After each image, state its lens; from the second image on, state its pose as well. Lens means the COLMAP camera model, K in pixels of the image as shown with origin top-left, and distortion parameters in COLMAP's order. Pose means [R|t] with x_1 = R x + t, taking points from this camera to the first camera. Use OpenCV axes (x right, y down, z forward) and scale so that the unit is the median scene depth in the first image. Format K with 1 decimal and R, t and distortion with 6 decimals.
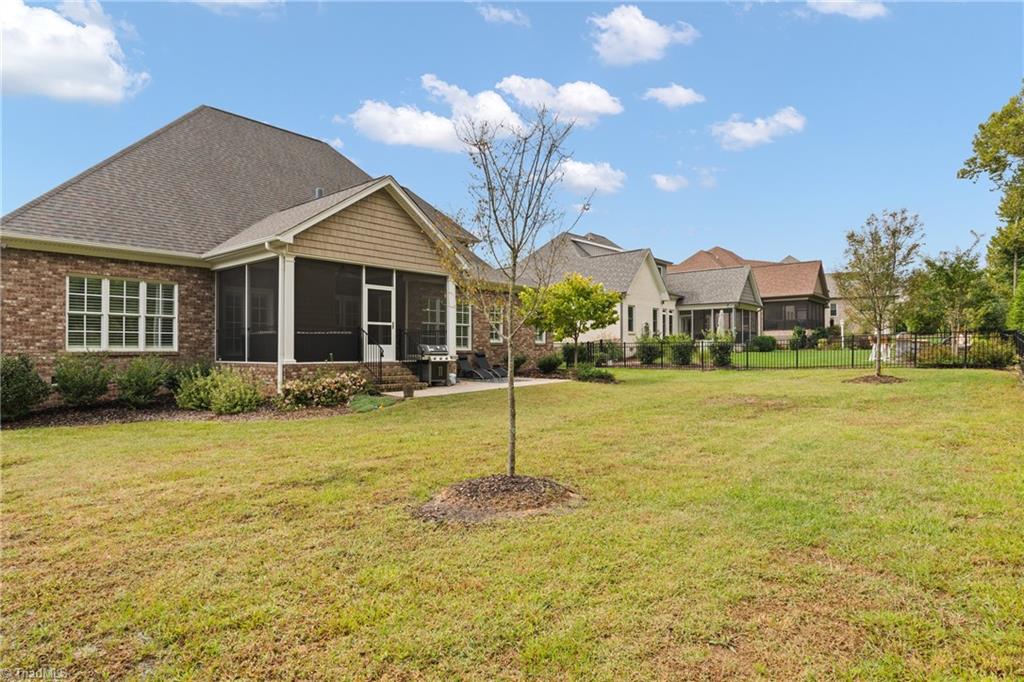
lens RADIAL K [[568.5, 0, 512.0], [0, 568.5, 341.0], [0, 0, 1]] dist [0.000465, 0.001056]
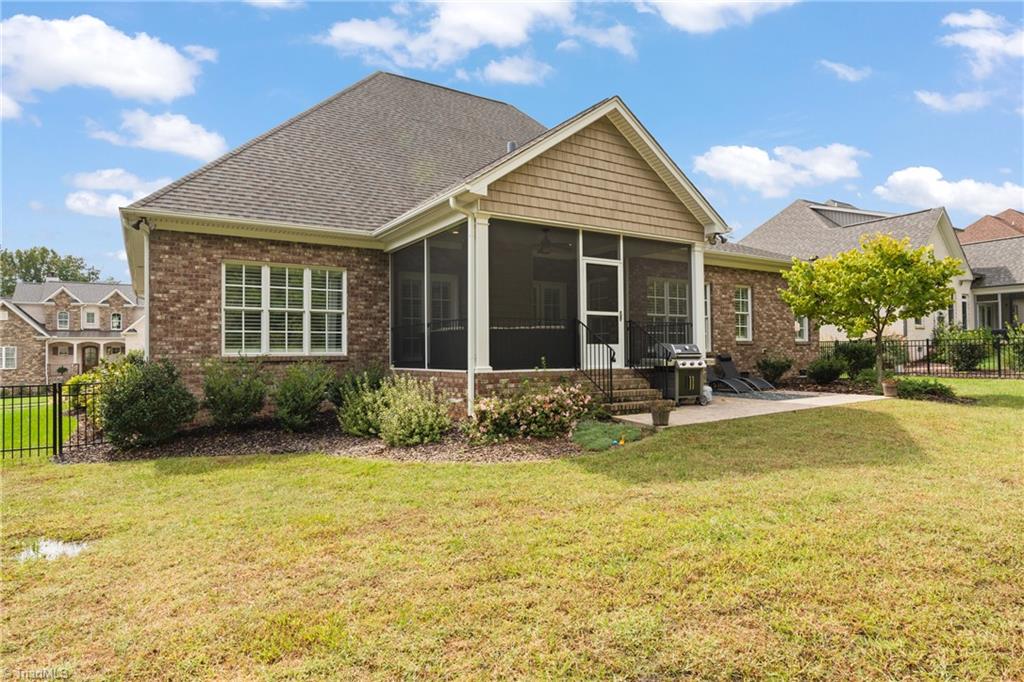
lens RADIAL K [[591.8, 0, 512.0], [0, 591.8, 341.0], [0, 0, 1]] dist [-0.001104, -0.000169]
pose [[0.956486, -0.012855, -0.291494, -0.138108], [0.011685, 0.999915, -0.005757, 0.005885], [0.291544, 0.002101, 0.956555, 0.300613]]
